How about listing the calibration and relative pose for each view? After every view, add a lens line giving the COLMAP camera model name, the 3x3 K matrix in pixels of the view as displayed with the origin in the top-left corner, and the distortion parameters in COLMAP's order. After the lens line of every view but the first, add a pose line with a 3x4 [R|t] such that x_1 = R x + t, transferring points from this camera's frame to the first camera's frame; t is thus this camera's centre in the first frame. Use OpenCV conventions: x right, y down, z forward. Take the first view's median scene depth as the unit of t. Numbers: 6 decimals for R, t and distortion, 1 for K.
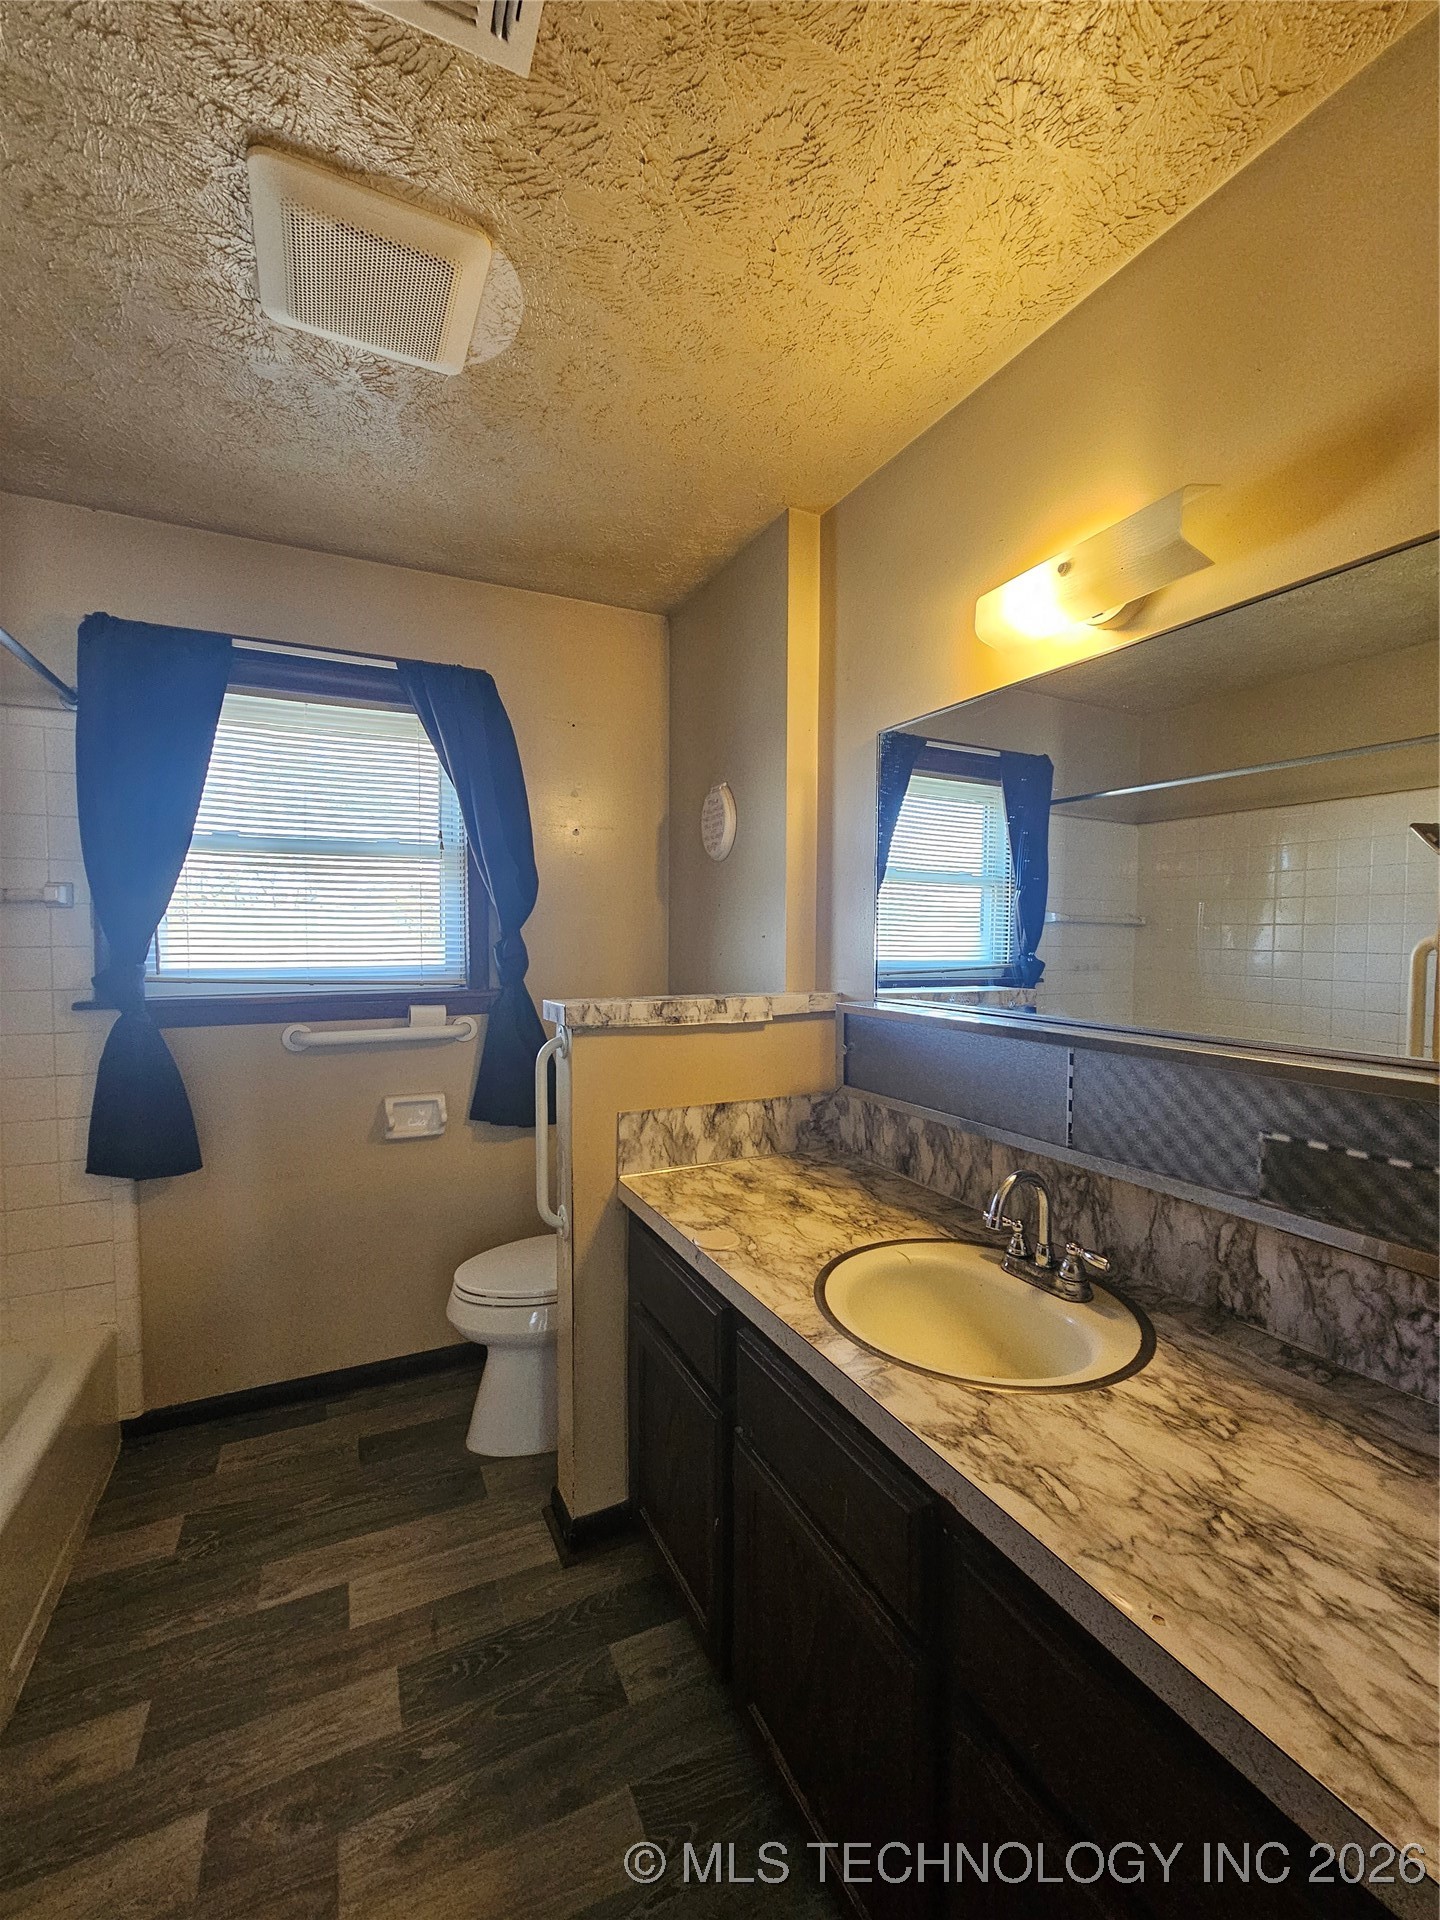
lens RADIAL K [[788.8, 0, 716.6], [0, 788.8, 960.7], [0, 0, 1]] dist [-0.000990, -0.000003]
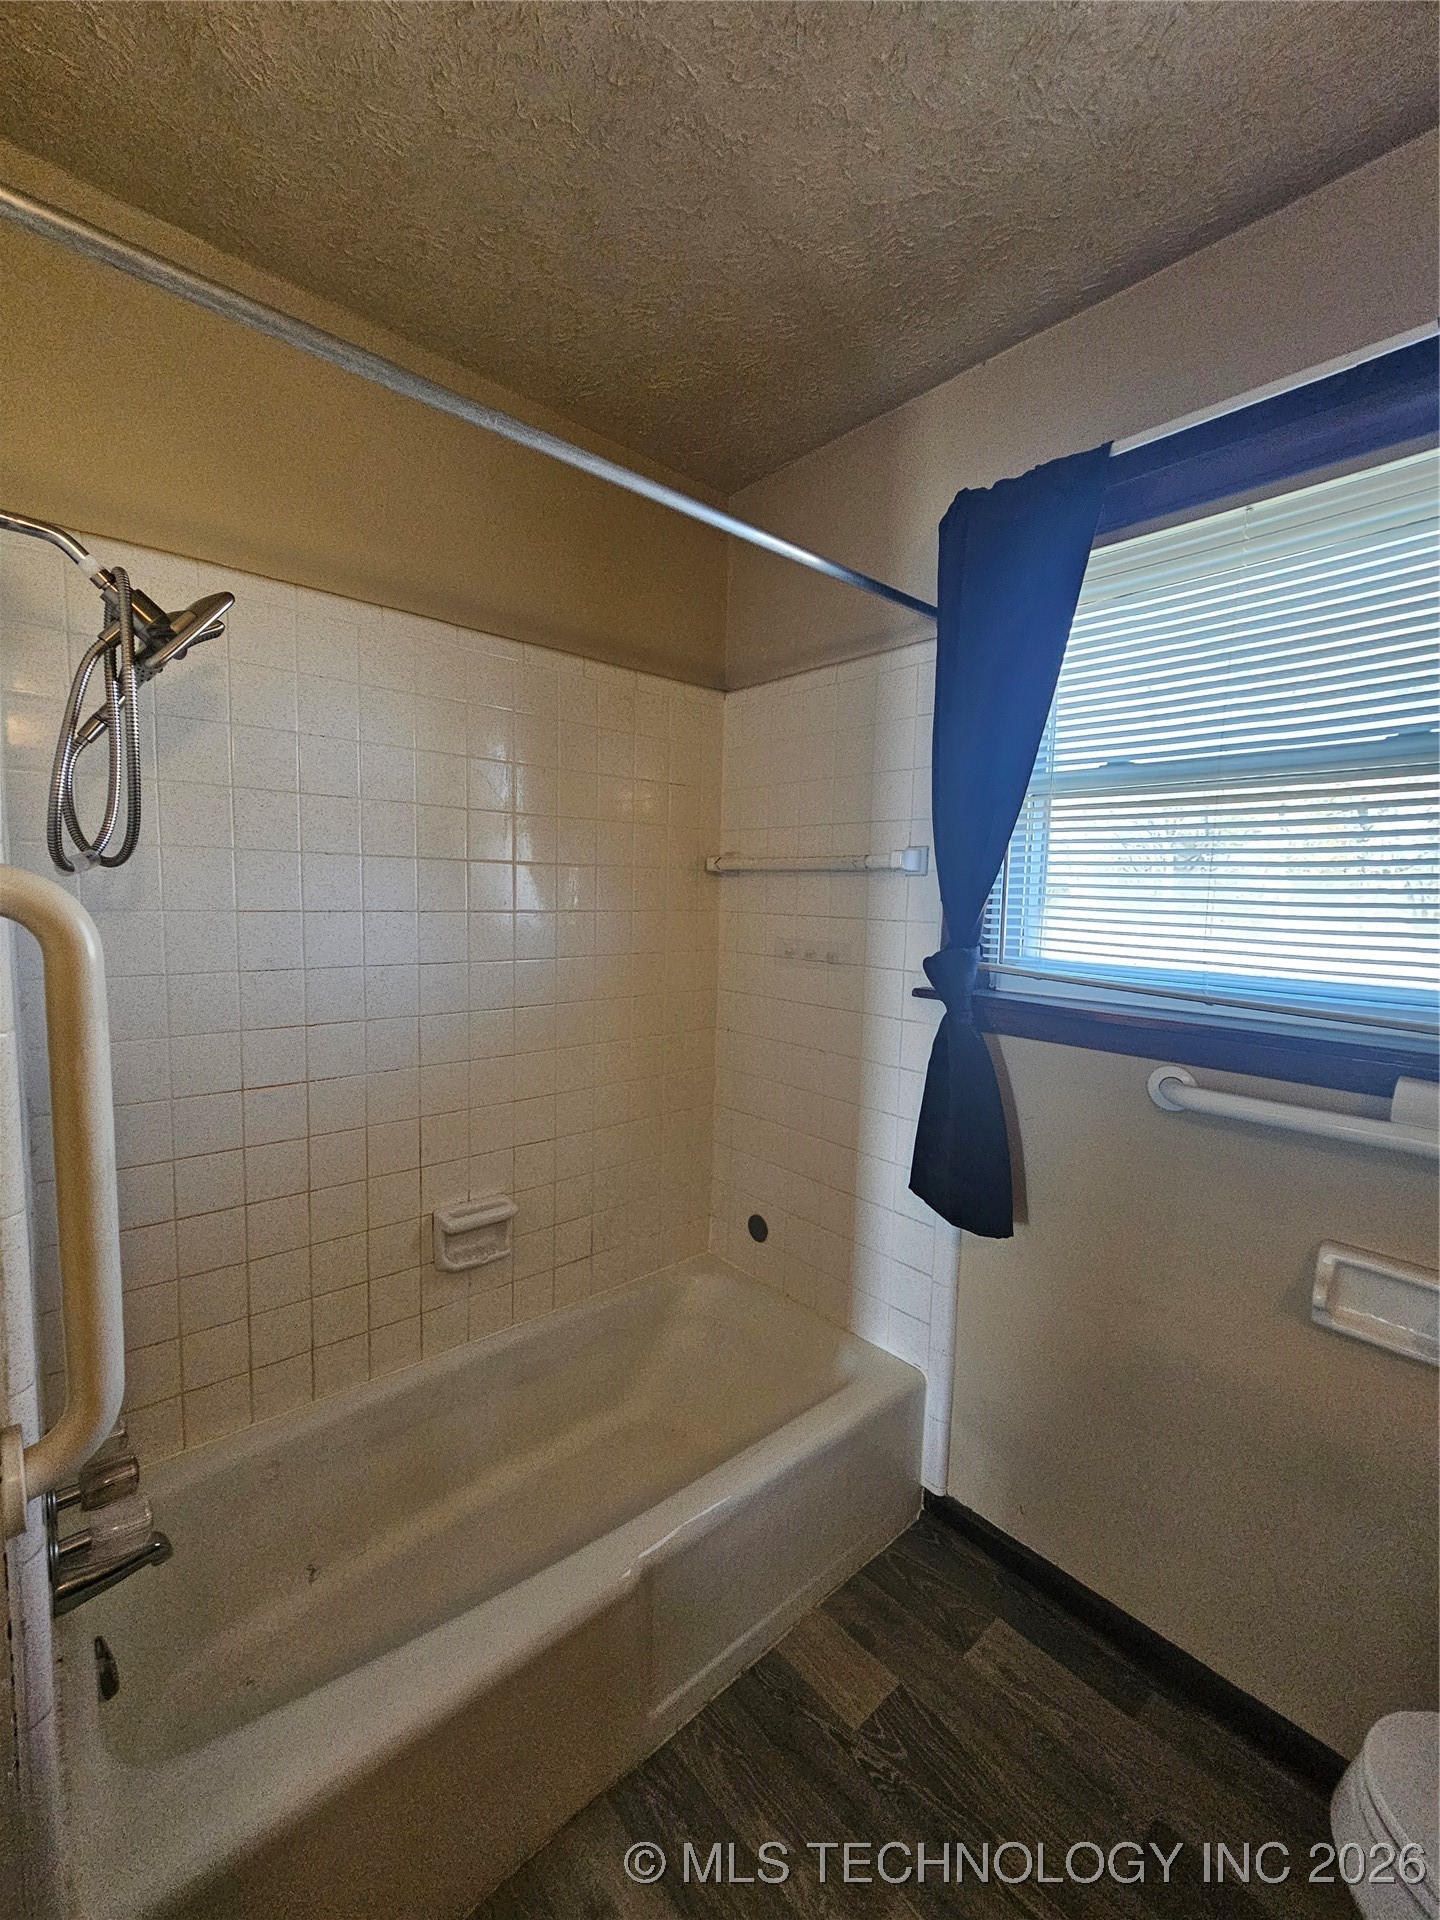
lens RADIAL K [[788.8, 0, 716.2], [0, 788.8, 962.3], [0, 0, 1]] dist [-0.000990, -0.000003]
pose [[0.258740, 0.094611, -0.961302, -0.054411], [-0.054294, 0.995043, 0.083319, -0.032215], [0.964420, 0.030635, 0.262594, 0.548210]]
